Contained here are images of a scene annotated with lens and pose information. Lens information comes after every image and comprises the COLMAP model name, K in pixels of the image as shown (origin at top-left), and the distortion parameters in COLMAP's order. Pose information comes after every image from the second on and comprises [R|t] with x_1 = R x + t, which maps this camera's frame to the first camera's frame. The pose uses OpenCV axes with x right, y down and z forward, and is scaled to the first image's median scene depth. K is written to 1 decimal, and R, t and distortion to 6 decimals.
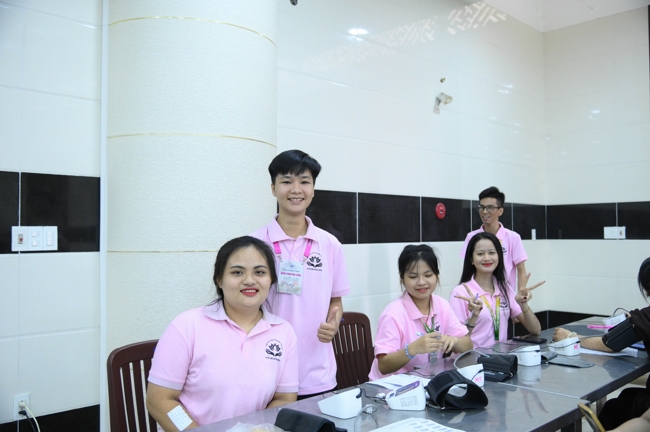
lens RADIAL K [[579.3, 0, 325.1], [0, 579.3, 219.2], [0, 0, 1]] dist [-0.006065, -0.004986]
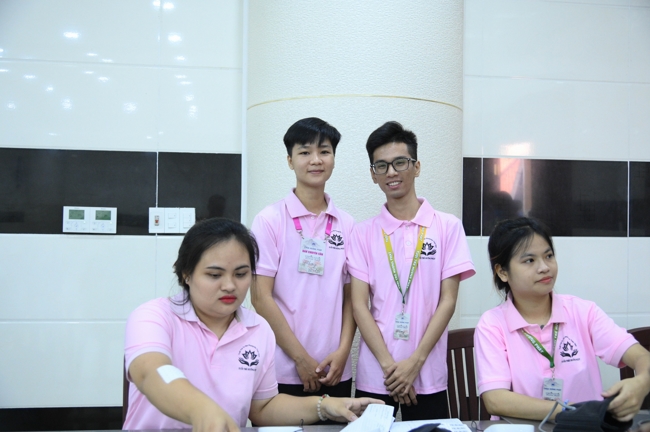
lens RADIAL K [[942.0, 0, 324.9], [0, 942.0, 216.0], [0, 0, 1]] dist [-0.192820, 0.000000]
pose [[0.852257, -0.001314, -0.523121, 0.740179], [0.002697, 0.999995, 0.001883, 0.033731], [0.523116, -0.003016, 0.852256, -0.266426]]
